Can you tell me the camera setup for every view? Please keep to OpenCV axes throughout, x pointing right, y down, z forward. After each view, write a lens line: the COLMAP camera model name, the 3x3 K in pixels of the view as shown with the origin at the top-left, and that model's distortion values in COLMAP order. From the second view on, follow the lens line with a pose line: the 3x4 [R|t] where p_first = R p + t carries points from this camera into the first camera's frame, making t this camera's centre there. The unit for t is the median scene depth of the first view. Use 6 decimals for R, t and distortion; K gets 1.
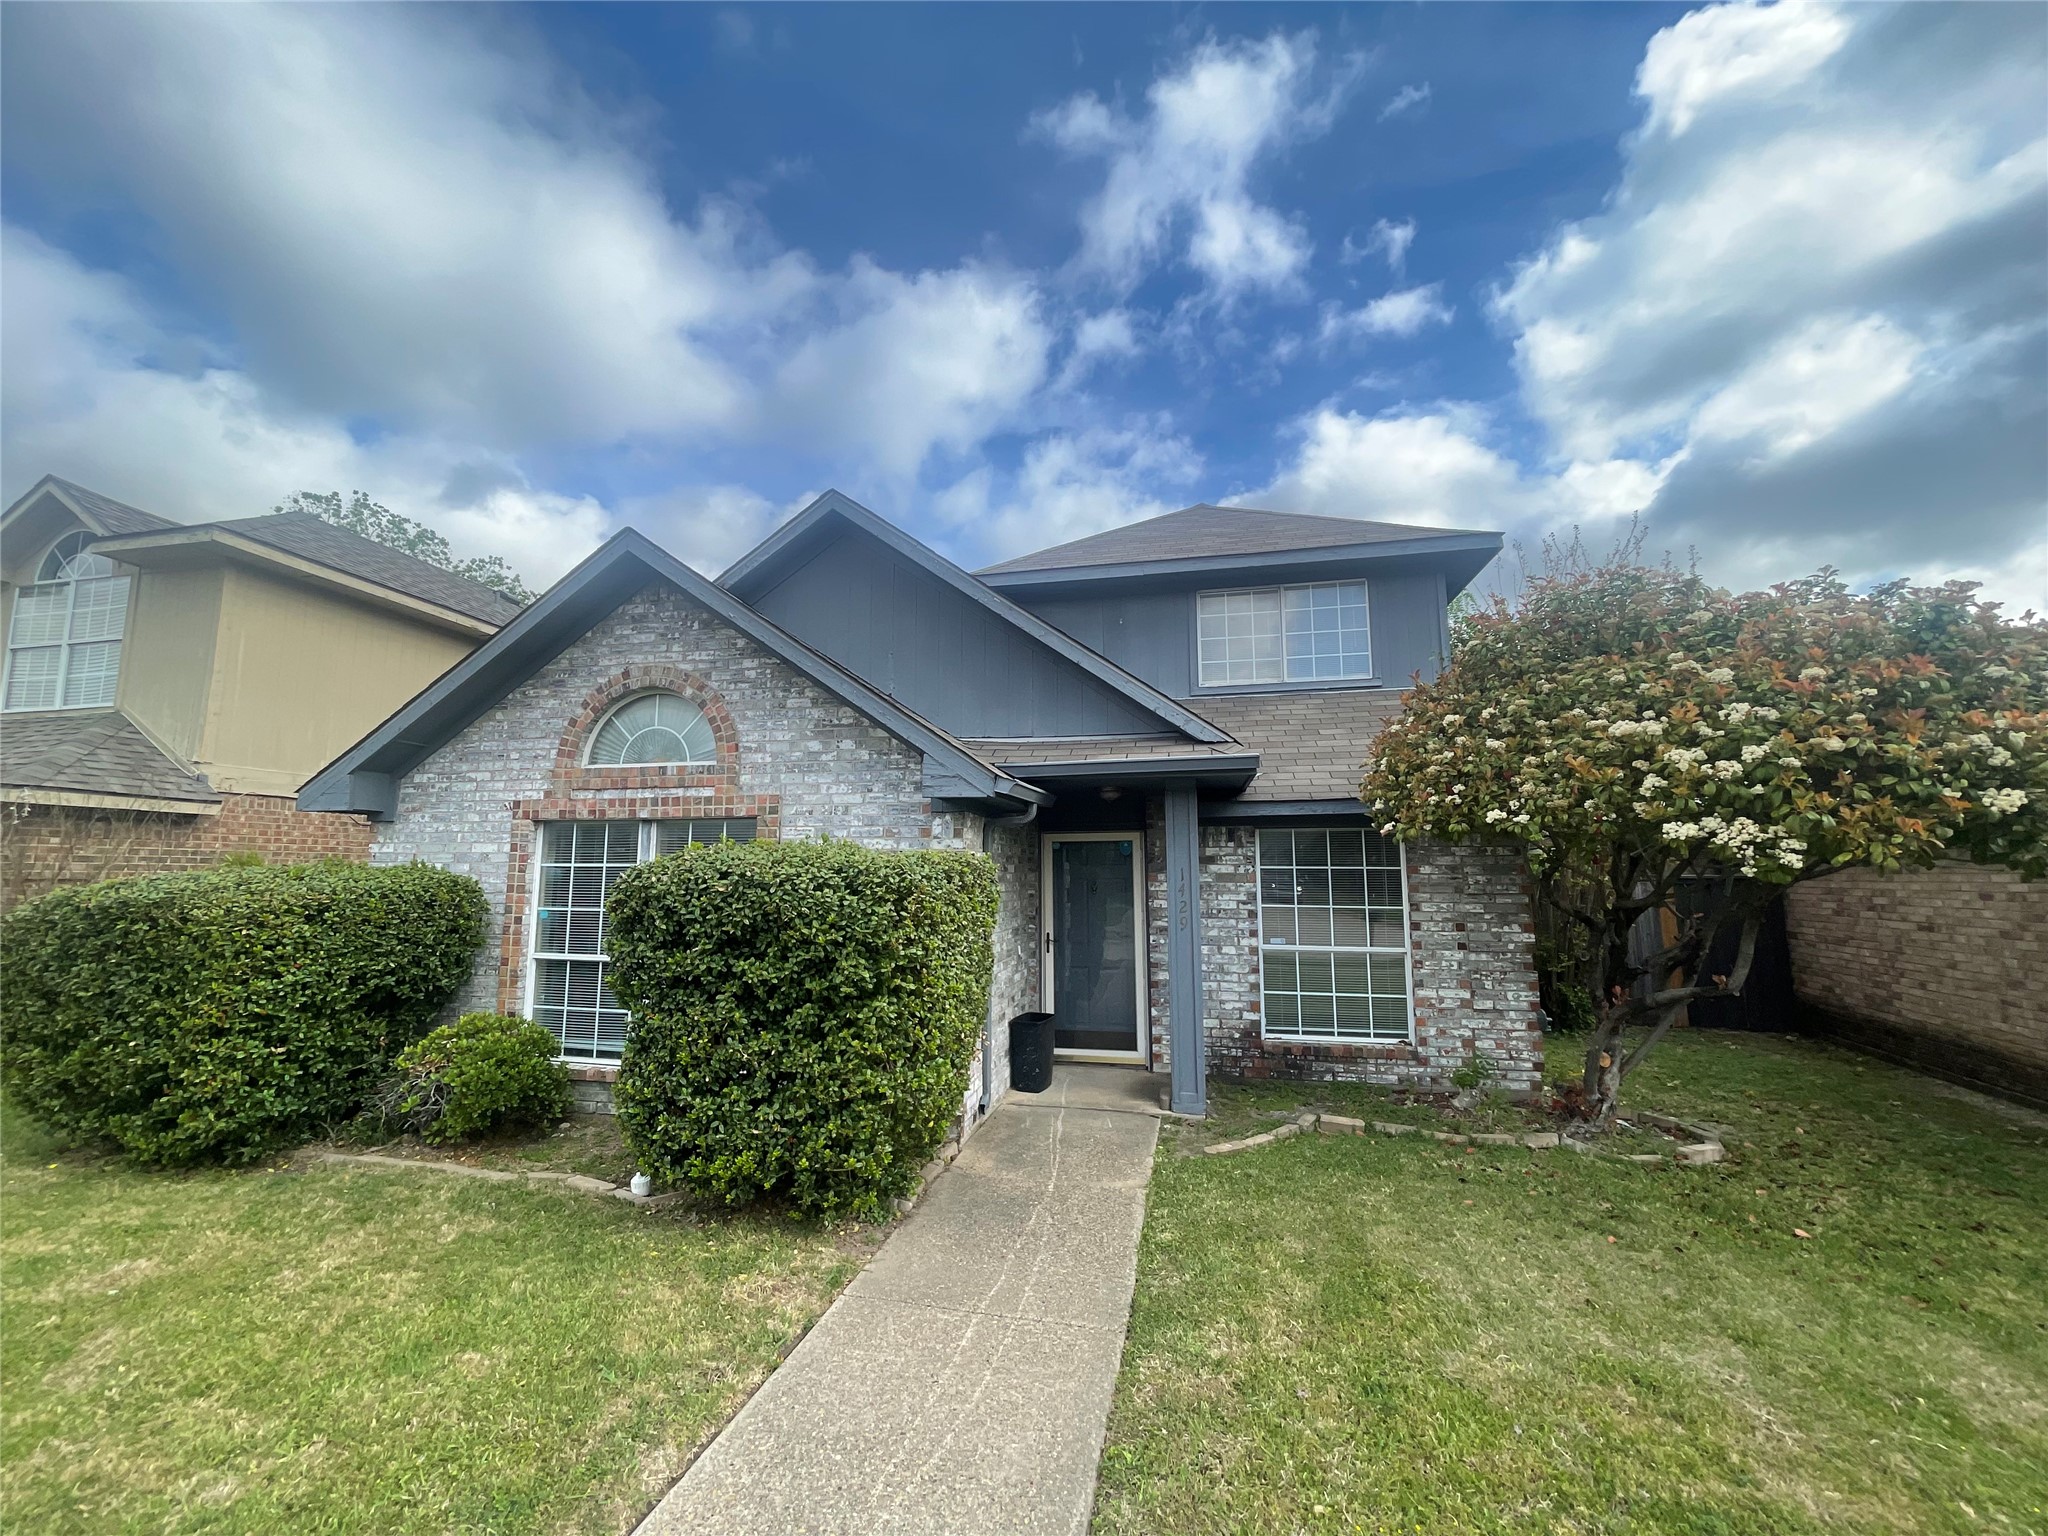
lens RADIAL K [[828.1, 0, 1020.8], [0, 828.1, 771.4], [0, 0, 1]] dist [0.002636, -0.000363]
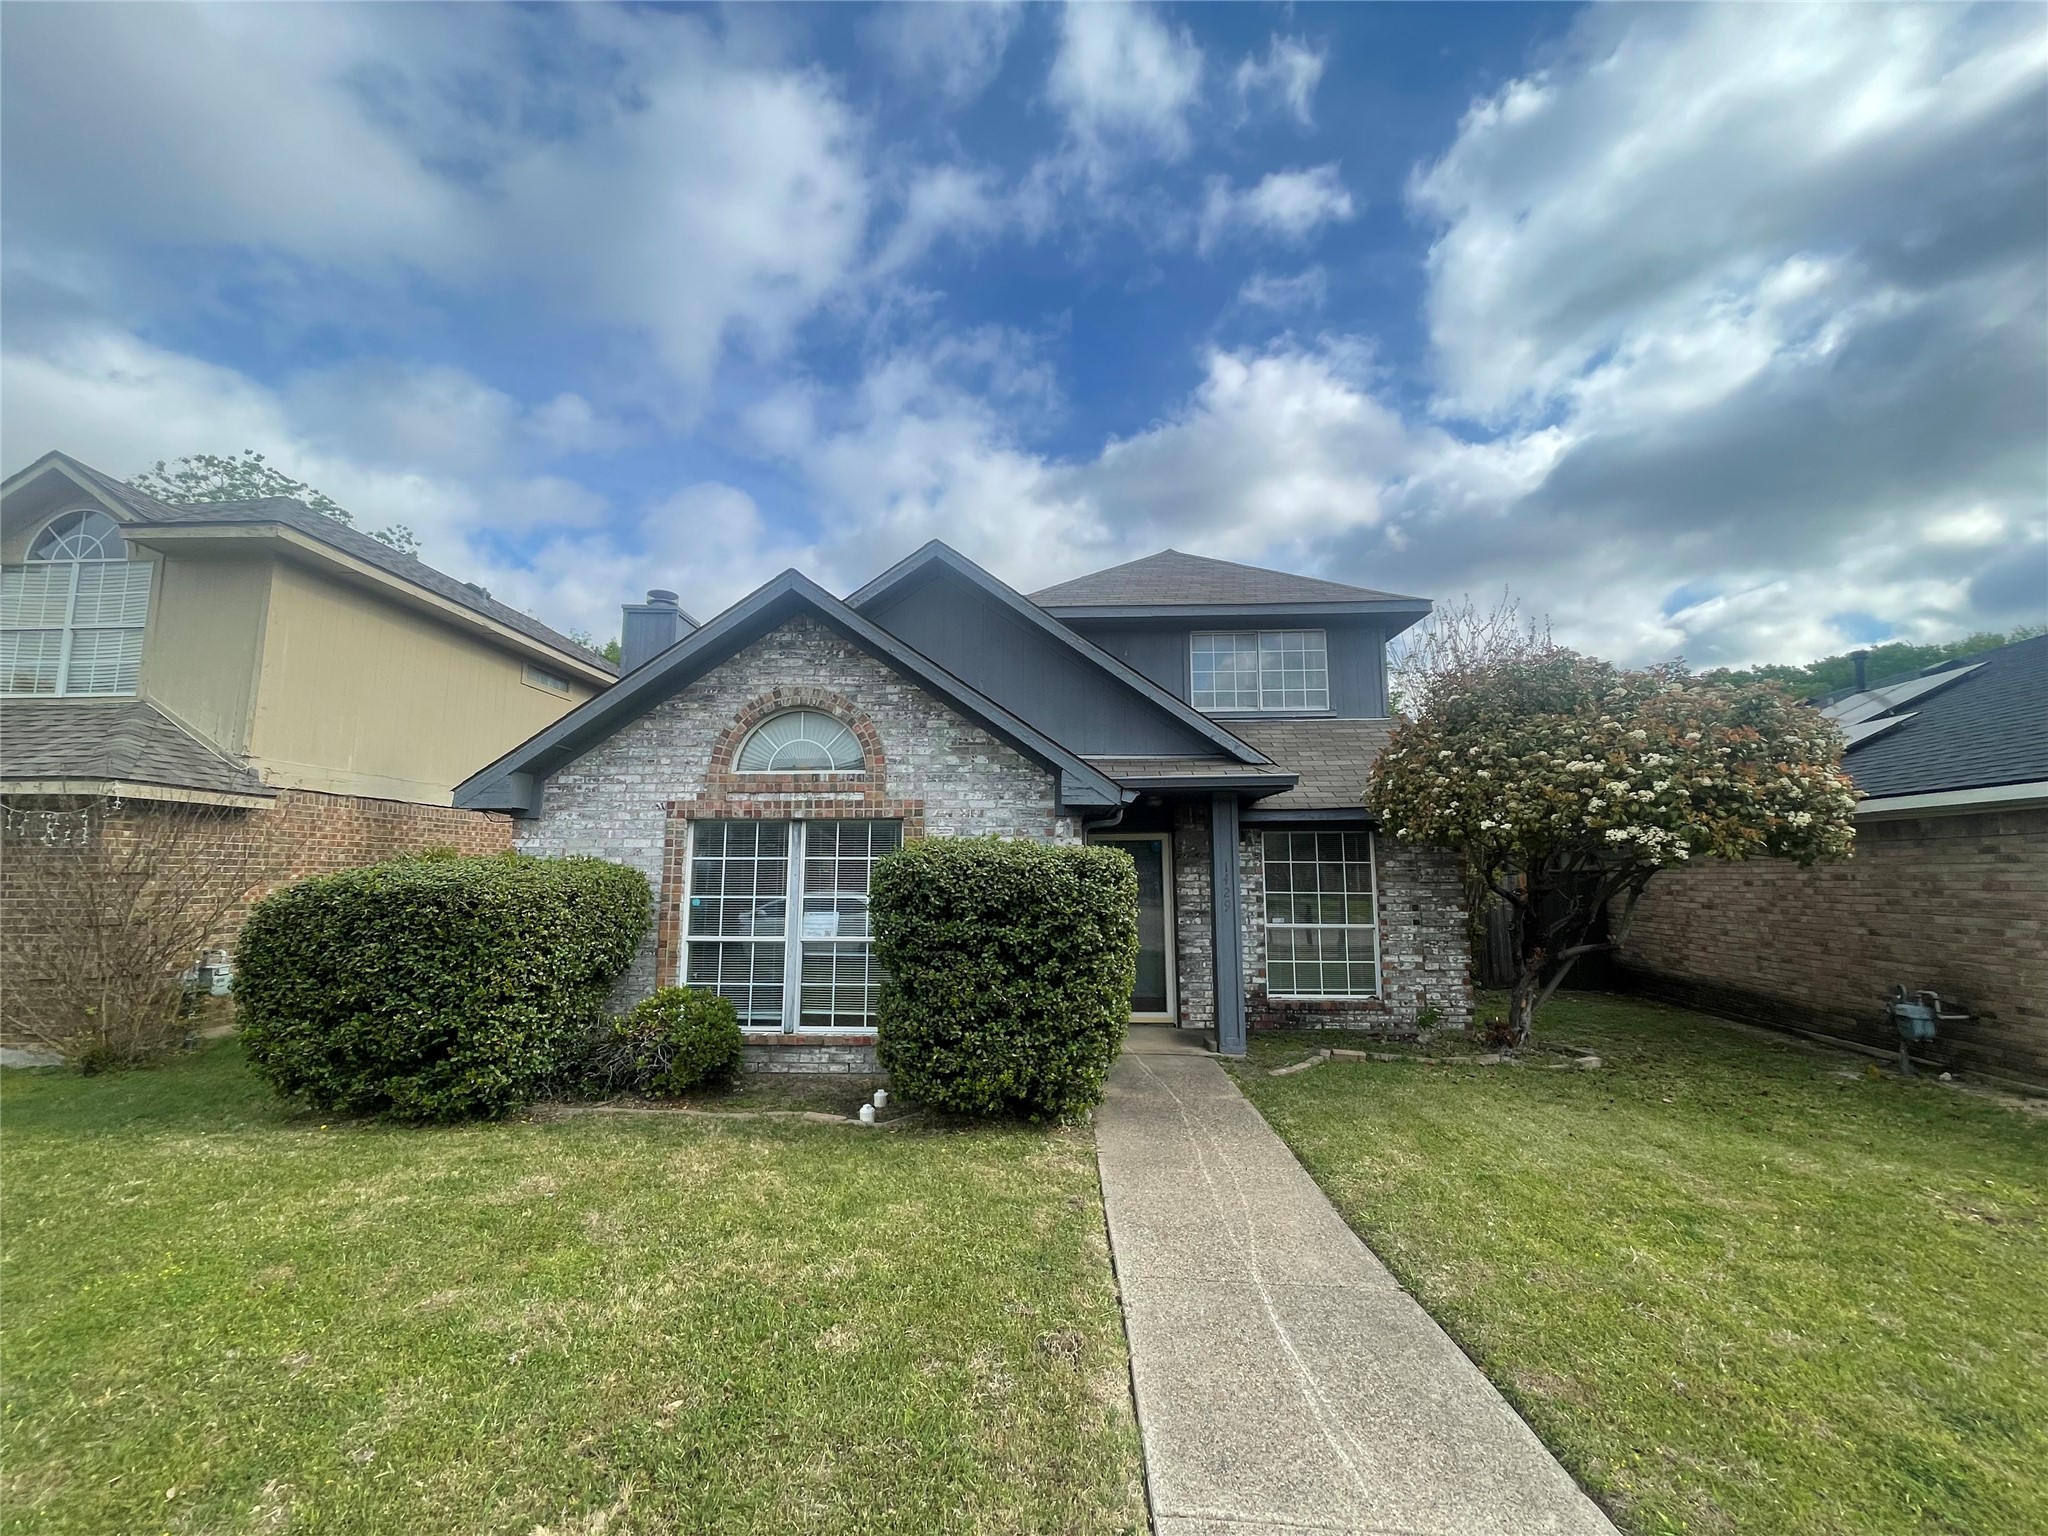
lens RADIAL K [[828.1, 0, 1024.3], [0, 828.1, 769.8], [0, 0, 1]] dist [0.002636, -0.000363]
pose [[0.984508, 0.020408, 0.174146, -0.355998], [-0.020013, 0.999792, -0.004022, -0.013824], [-0.174192, 0.000475, 0.984712, -0.207768]]
